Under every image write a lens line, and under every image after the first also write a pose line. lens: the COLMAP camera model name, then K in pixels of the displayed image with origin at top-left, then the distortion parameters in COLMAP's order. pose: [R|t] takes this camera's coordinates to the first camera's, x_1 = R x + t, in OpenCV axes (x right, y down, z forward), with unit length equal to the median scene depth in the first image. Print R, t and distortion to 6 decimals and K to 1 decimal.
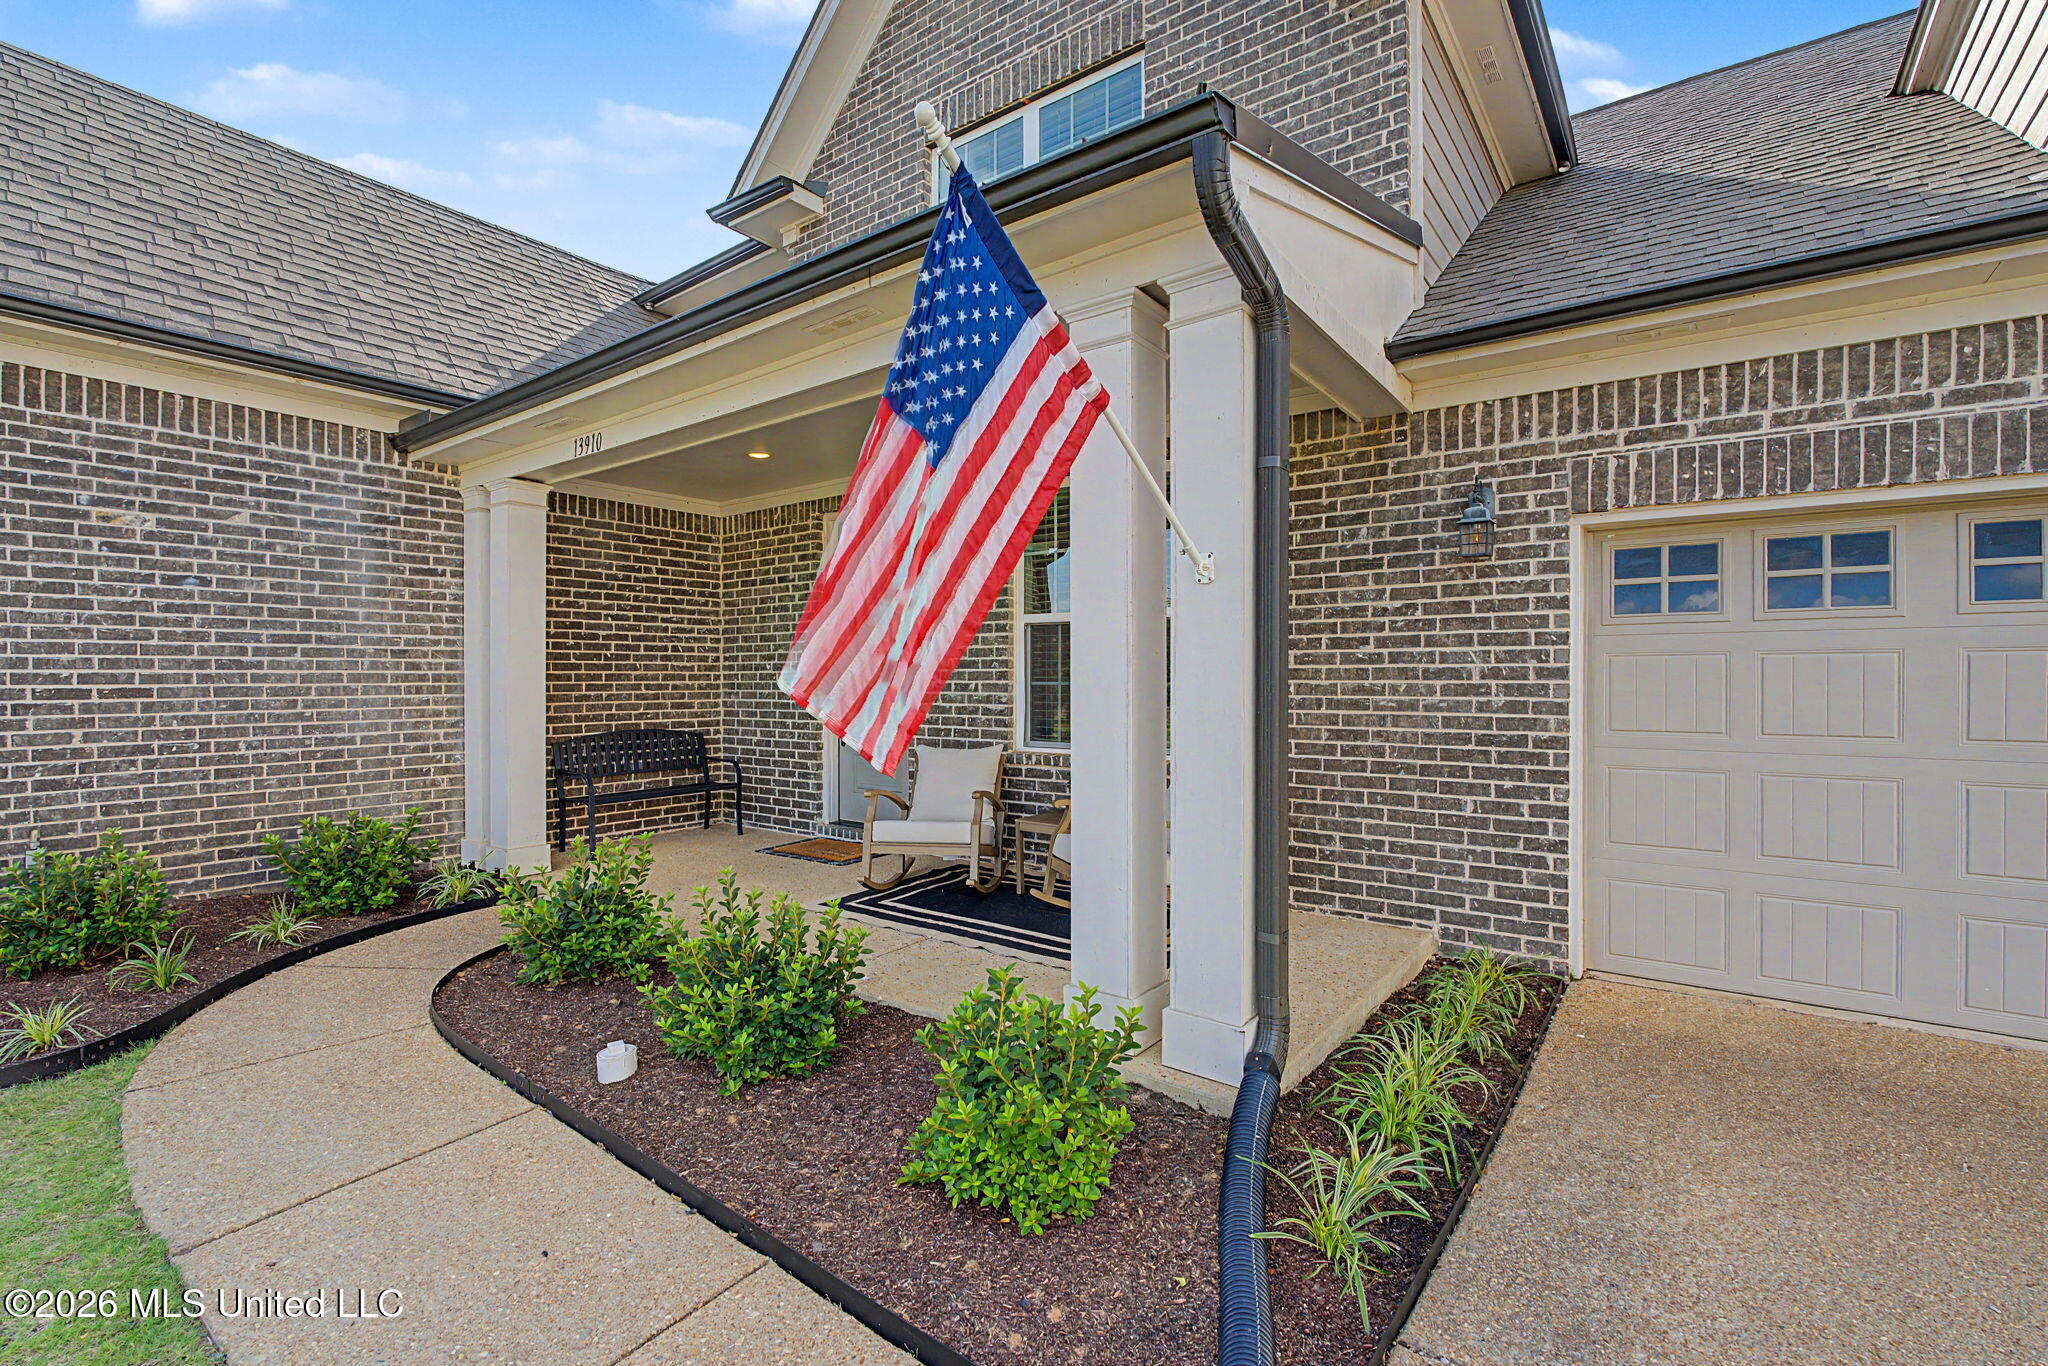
lens RADIAL K [[902.1, 0, 1029.9], [0, 902.1, 679.3], [0, 0, 1]] dist [0.002011, 0.001144]
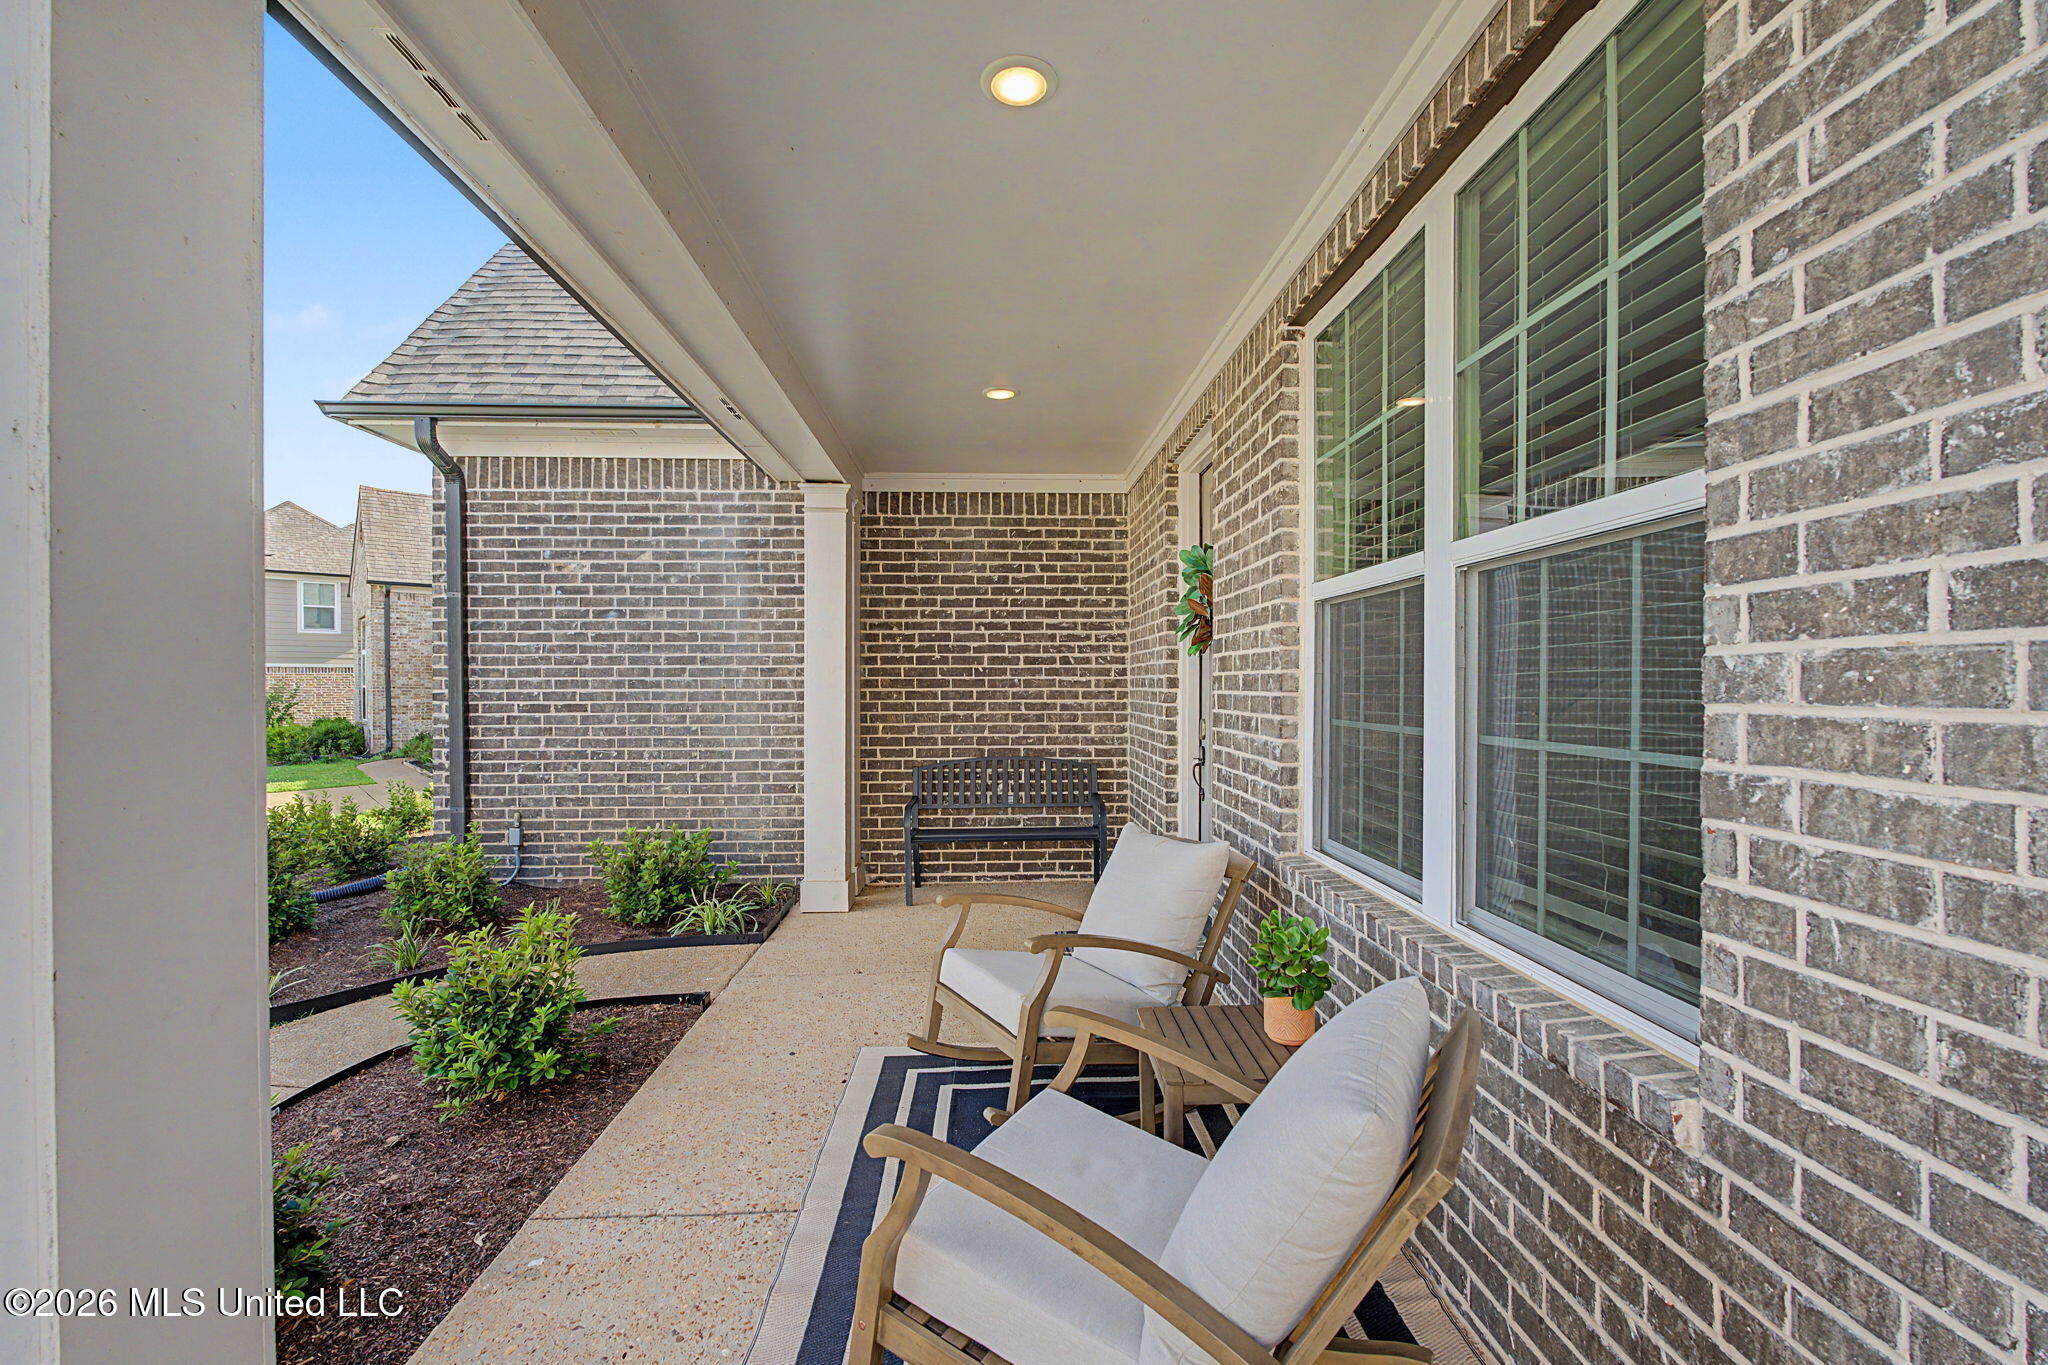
lens RADIAL K [[902.1, 0, 1024.5], [0, 902.1, 688.2], [0, 0, 1]] dist [0.002011, 0.001144]
pose [[0.636098, 0.005886, -0.771585, 0.288588], [-0.002207, 0.999981, 0.005809, -0.017145], [0.771605, -0.001992, 0.636099, 0.584826]]
